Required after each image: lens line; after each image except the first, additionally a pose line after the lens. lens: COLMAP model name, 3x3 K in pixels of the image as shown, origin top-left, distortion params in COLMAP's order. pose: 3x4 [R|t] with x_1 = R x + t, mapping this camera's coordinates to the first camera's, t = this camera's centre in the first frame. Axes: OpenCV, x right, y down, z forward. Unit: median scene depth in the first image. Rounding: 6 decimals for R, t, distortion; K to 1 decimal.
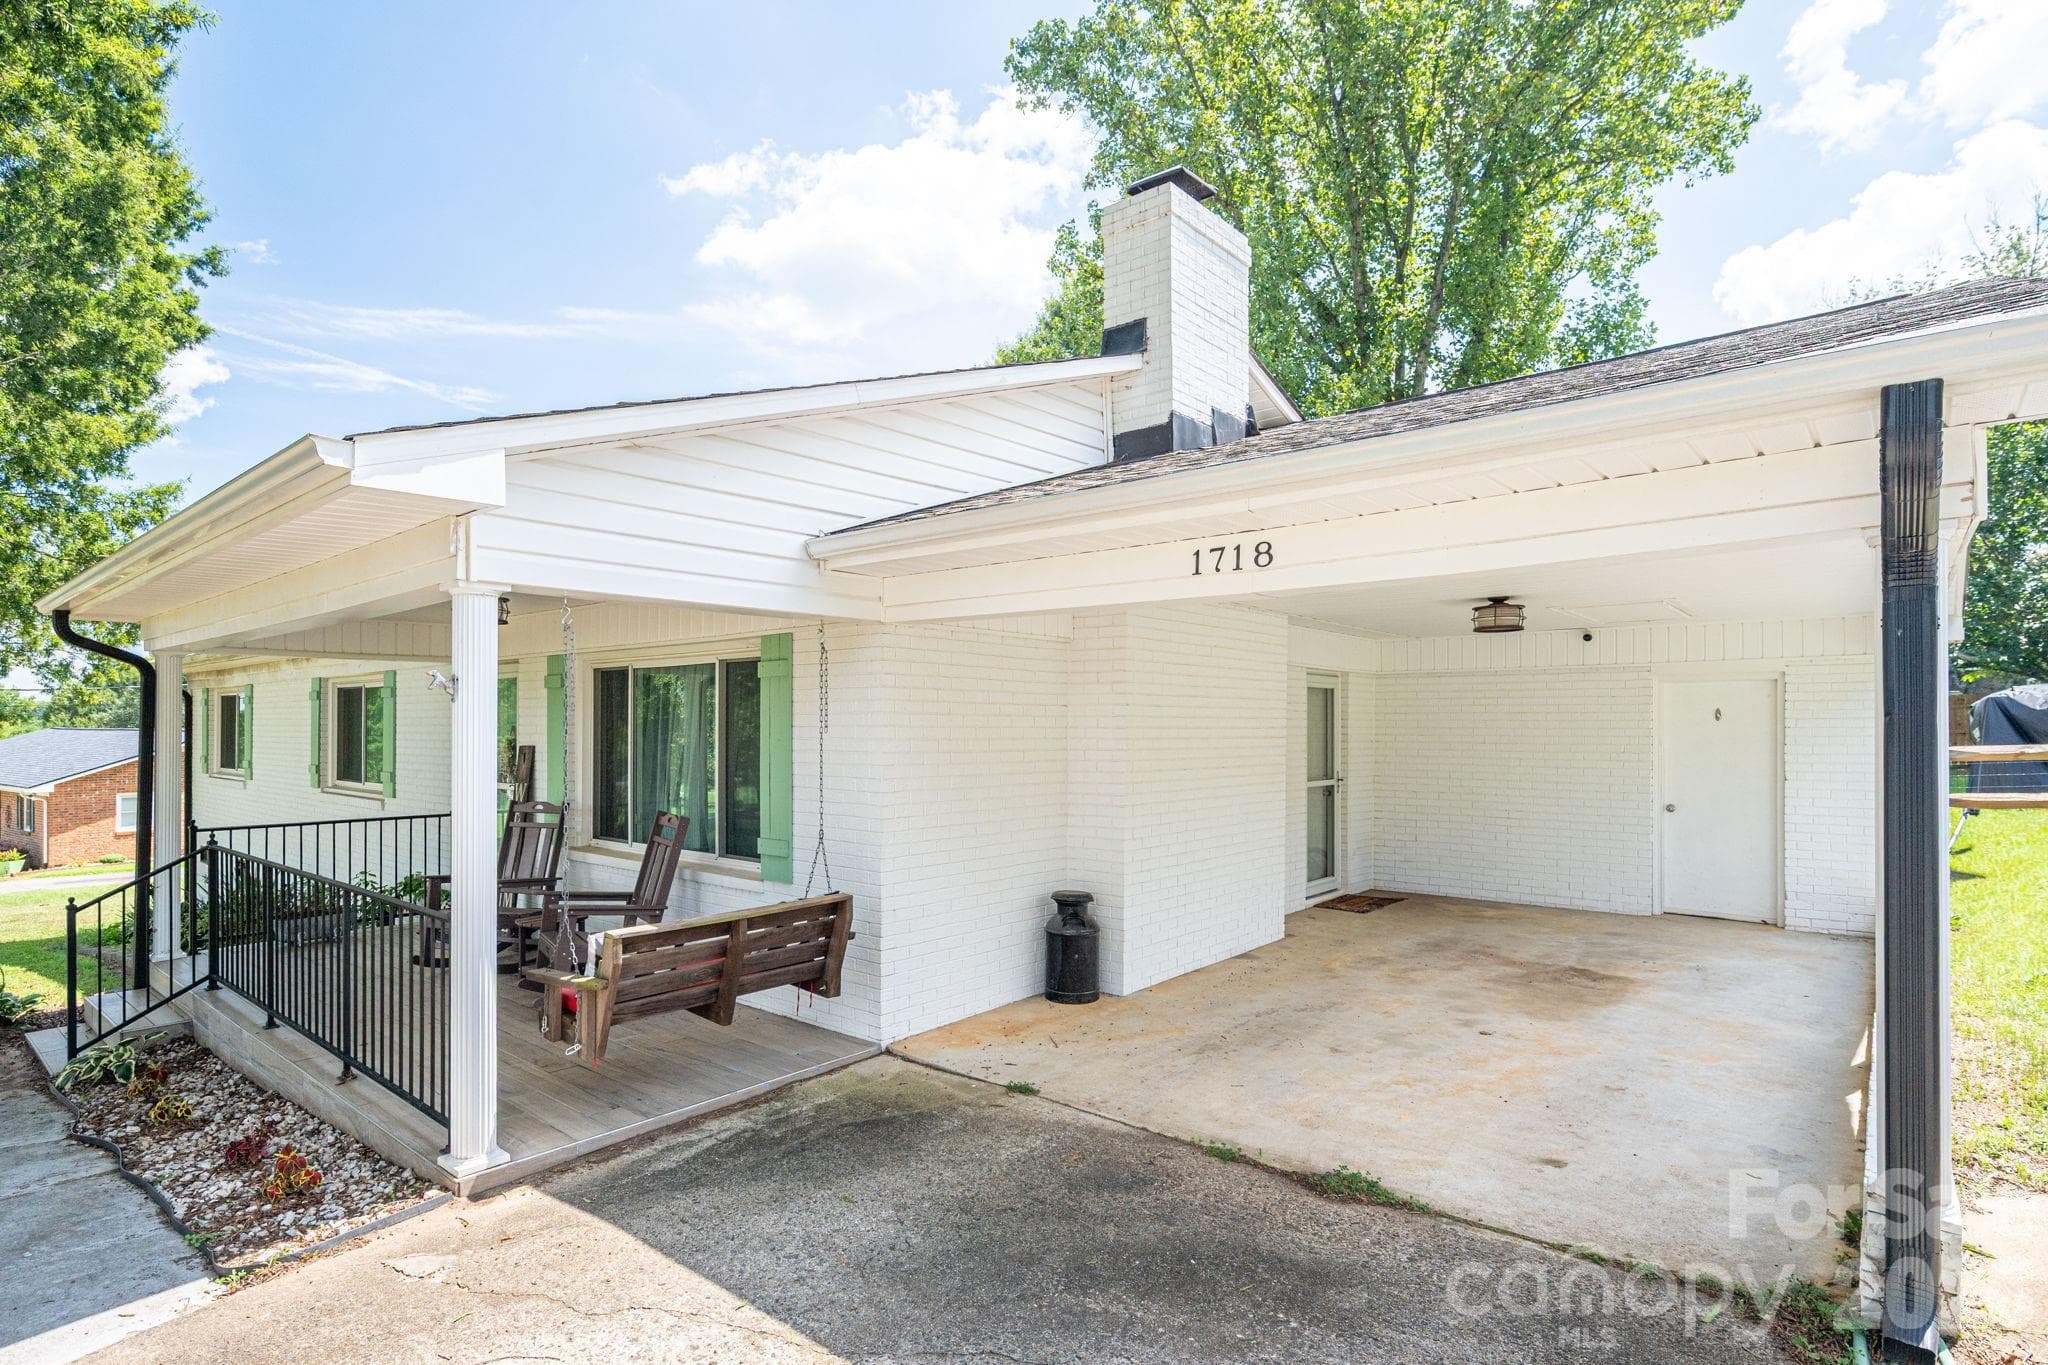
lens RADIAL K [[1043.7, 0, 1017.6], [0, 1043.7, 734.4], [0, 0, 1]] dist [-0.001779, -0.000322]
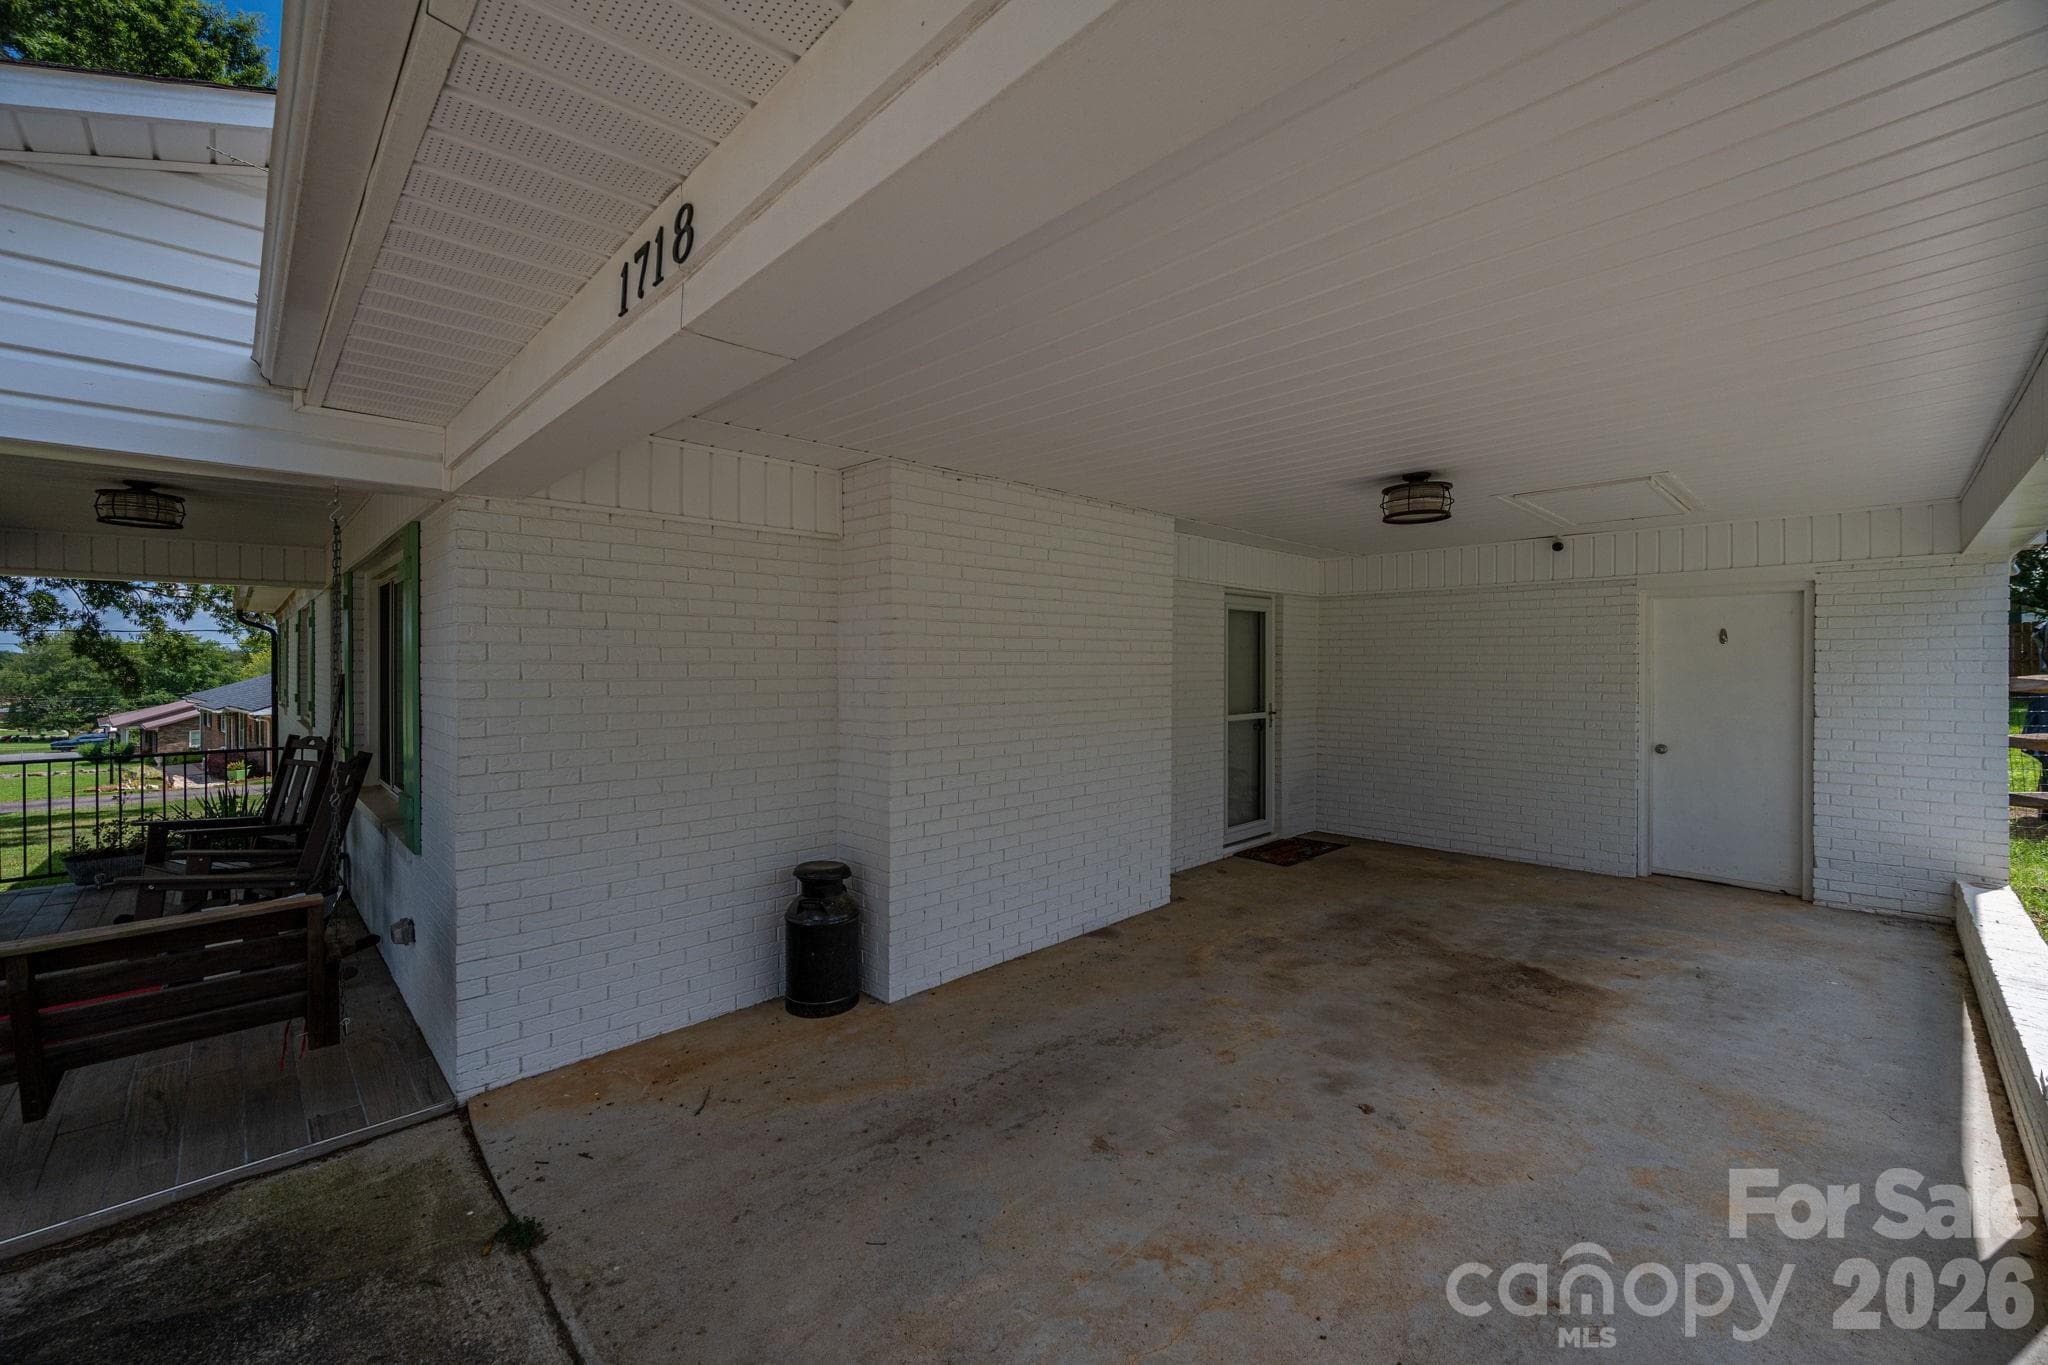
lens RADIAL K [[839.6, 0, 1028.1], [0, 839.6, 674.6], [0, 0, 1]] dist [0.001135, 0.000255]
pose [[0.996107, -0.000393, -0.088147, 0.217471], [0.000987, 0.999977, 0.006698, 0.007116], [0.088142, -0.006759, 0.996085, 0.343826]]
